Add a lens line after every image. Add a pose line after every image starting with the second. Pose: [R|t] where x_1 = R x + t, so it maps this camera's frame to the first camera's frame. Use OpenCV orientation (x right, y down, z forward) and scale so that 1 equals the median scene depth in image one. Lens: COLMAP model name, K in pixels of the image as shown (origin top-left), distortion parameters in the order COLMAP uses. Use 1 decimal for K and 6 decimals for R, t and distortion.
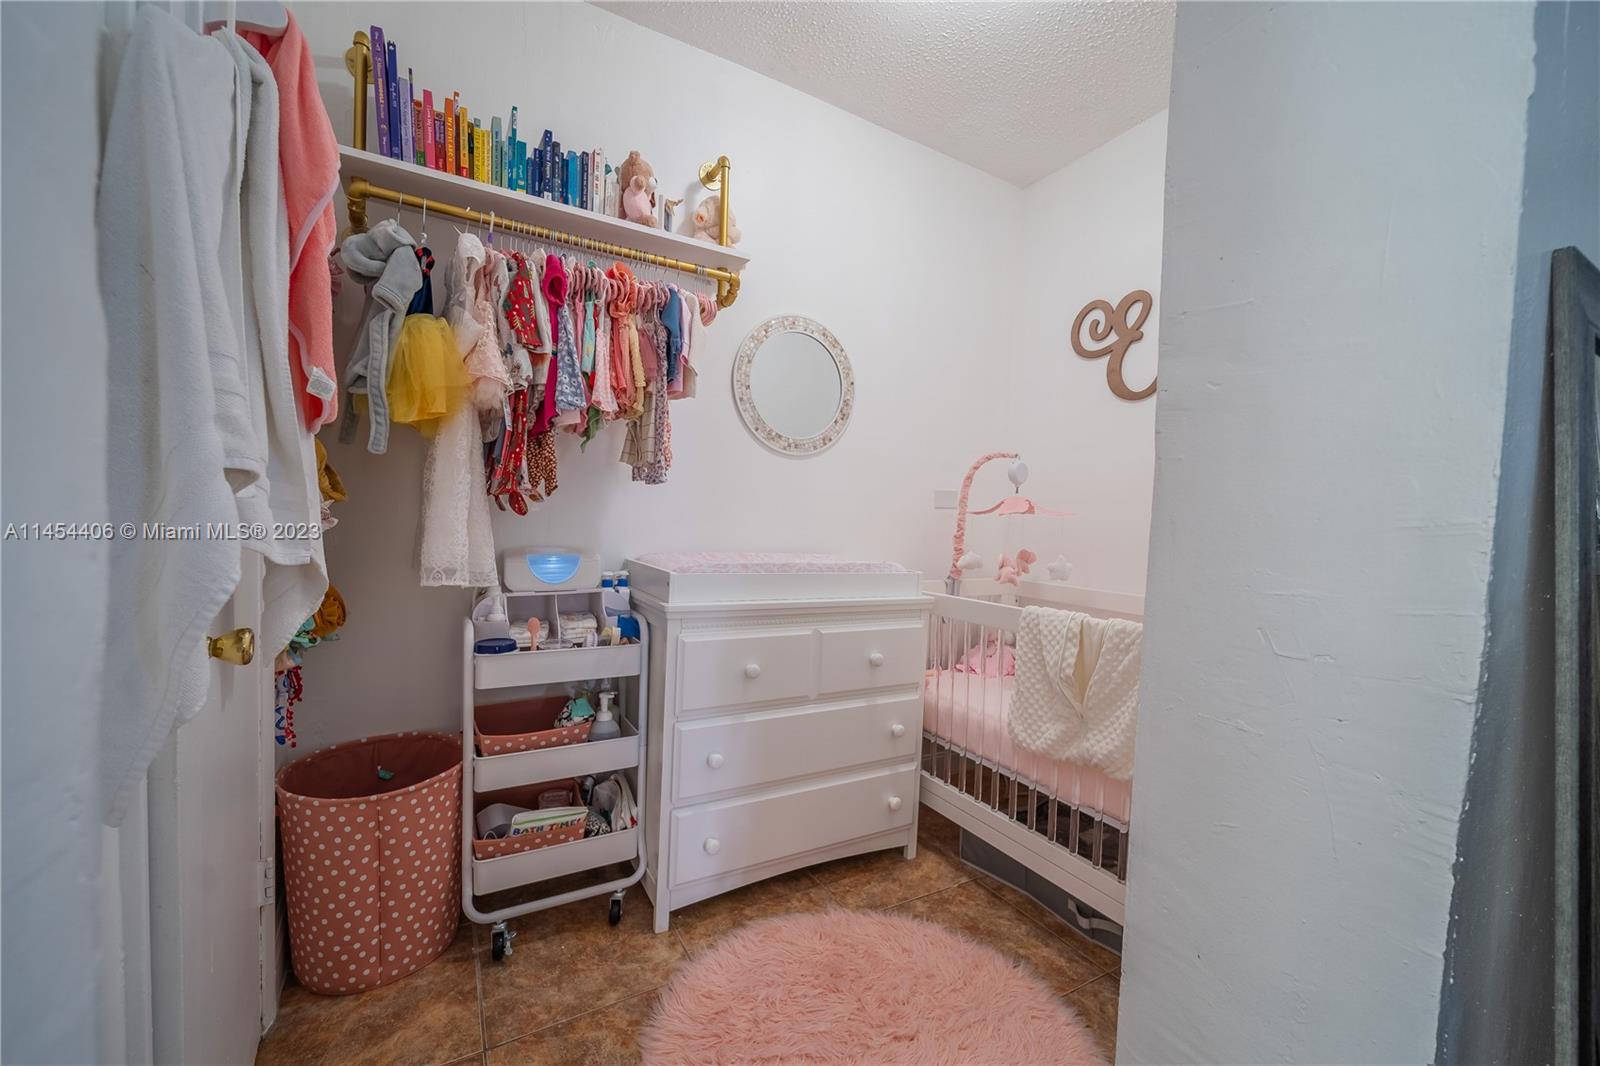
lens RADIAL K [[681.8, 0, 800.3], [0, 681.8, 545.8], [0, 0, 1]] dist [0.002229, -0.000099]
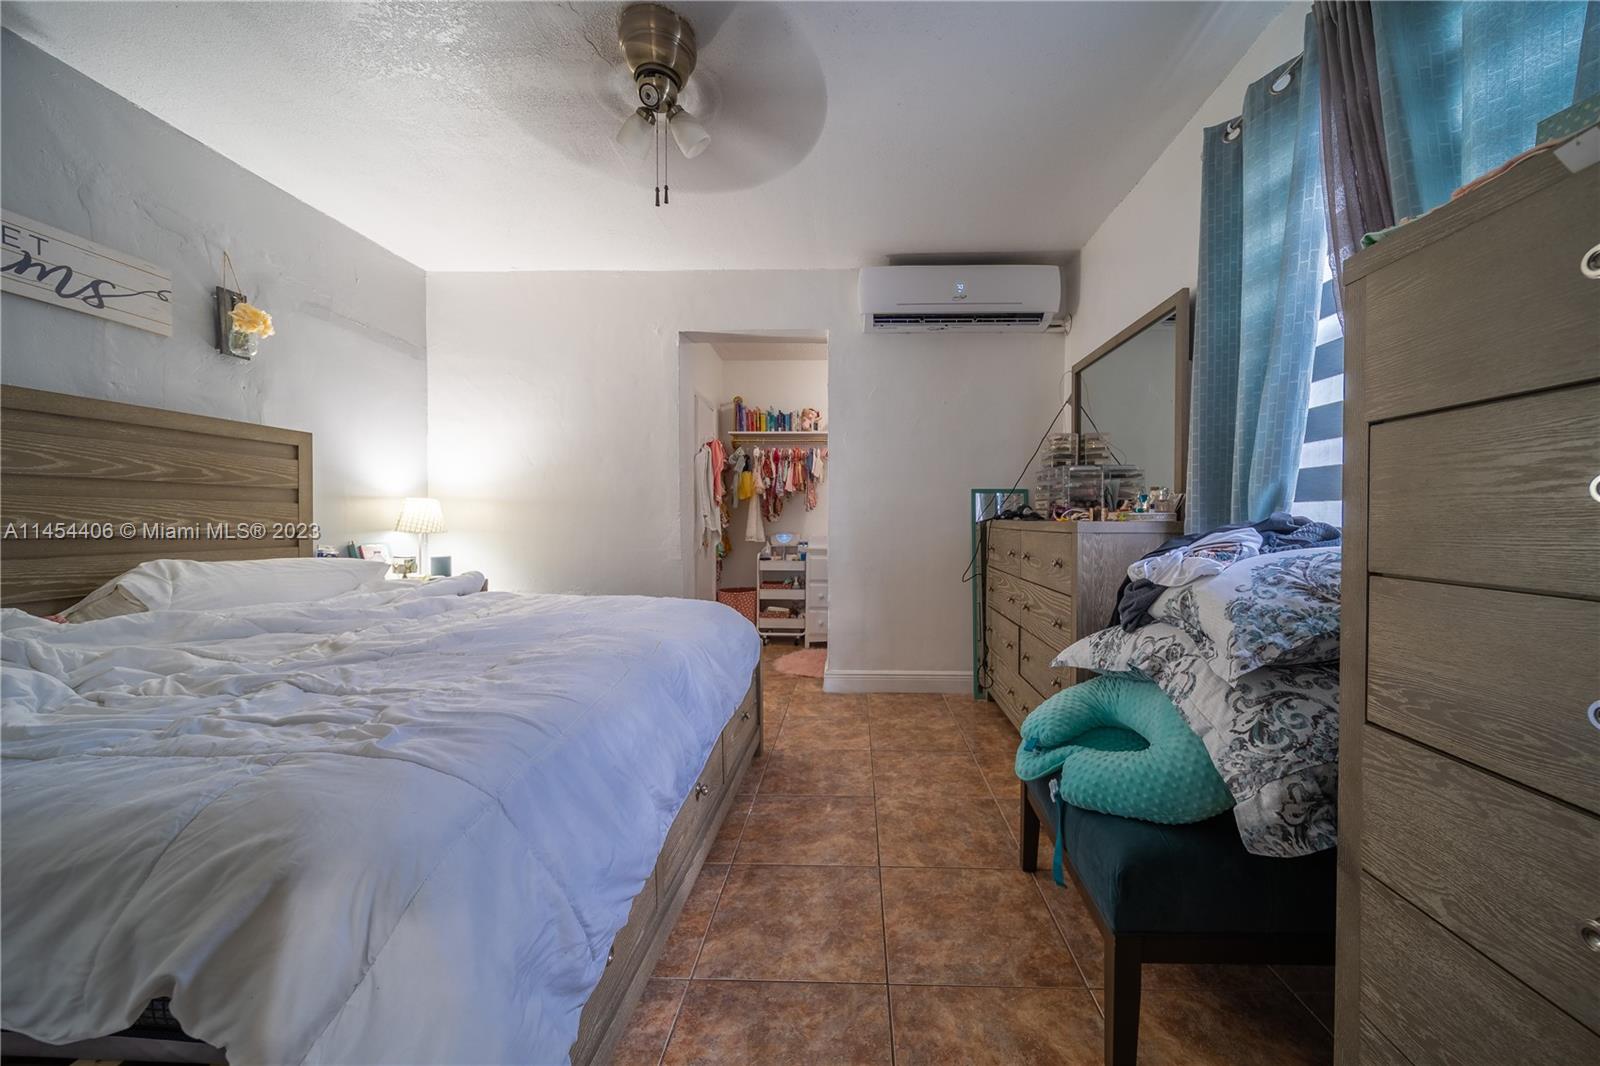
lens RADIAL K [[681.8, 0, 803.5], [0, 681.8, 533.7], [0, 0, 1]] dist [0.002229, -0.000099]
pose [[0.808366, -0.001756, -0.588678, 1.798785], [-0.003286, 0.999967, -0.007495, 0.041123], [0.588672, 0.007993, 0.808333, -1.750259]]
